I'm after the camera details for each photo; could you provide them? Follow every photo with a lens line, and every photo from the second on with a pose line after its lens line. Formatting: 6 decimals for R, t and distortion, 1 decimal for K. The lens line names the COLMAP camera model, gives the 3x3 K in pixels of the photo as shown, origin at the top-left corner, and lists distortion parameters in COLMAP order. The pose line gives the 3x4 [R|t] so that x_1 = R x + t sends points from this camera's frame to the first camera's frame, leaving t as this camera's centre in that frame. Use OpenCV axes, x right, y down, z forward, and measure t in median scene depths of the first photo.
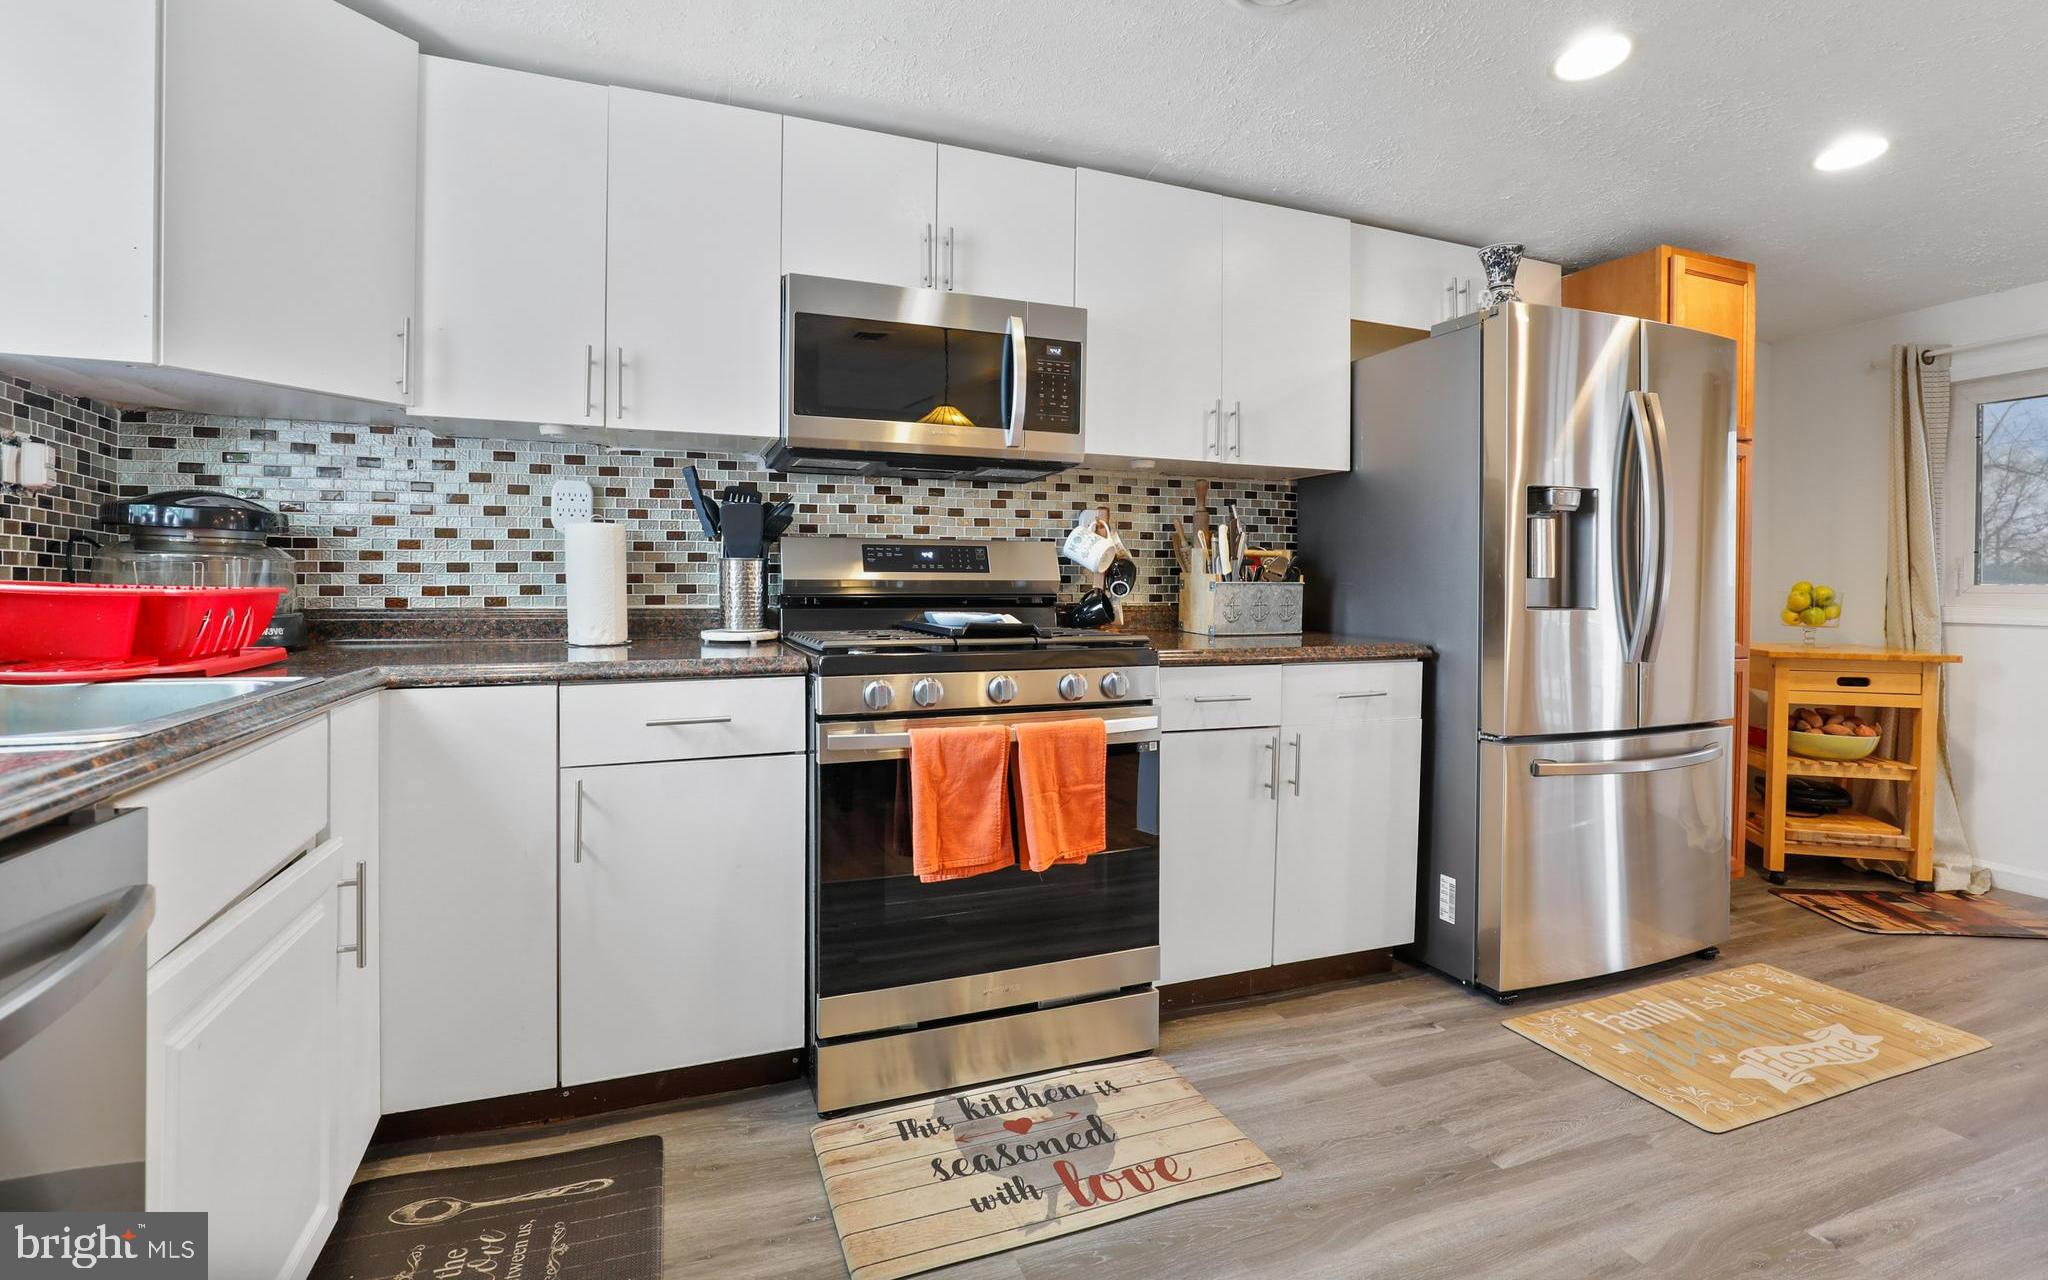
lens RADIAL K [[954.7, 0, 1033.1], [0, 954.7, 590.5], [0, 0, 1]] dist [-0.002471, -0.000189]
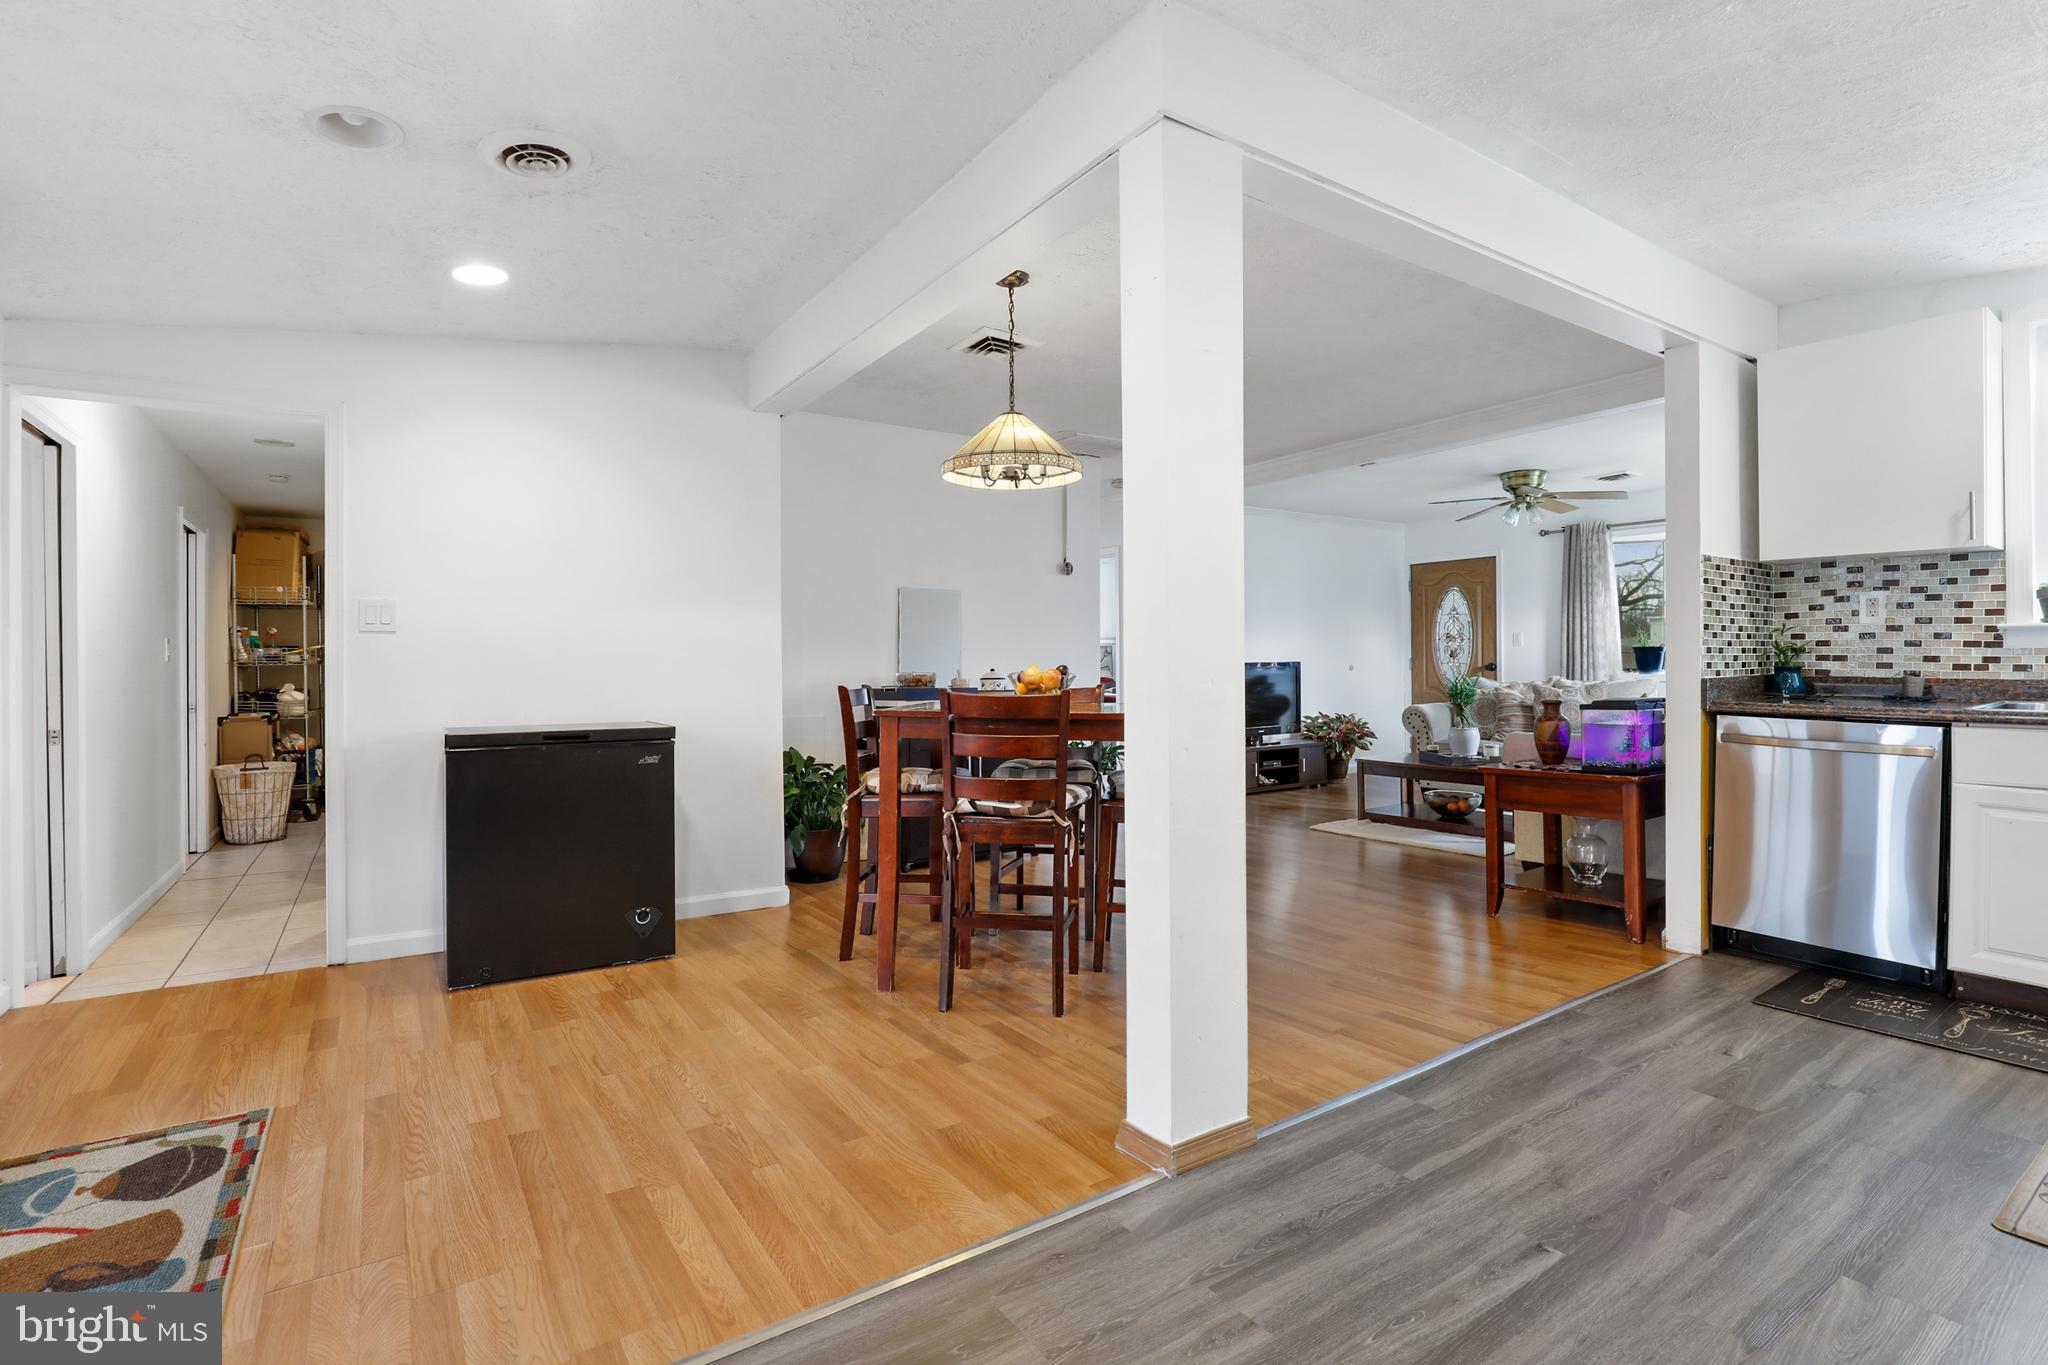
lens RADIAL K [[967.1, 0, 1033.8], [0, 967.1, 669.3], [0, 0, 1]] dist [-0.003939, -0.000441]
pose [[-0.972856, -0.001647, -0.231404, 1.639269], [-0.004888, 0.999898, 0.013432, -0.009678], [0.231358, 0.014198, -0.972765, 1.899837]]
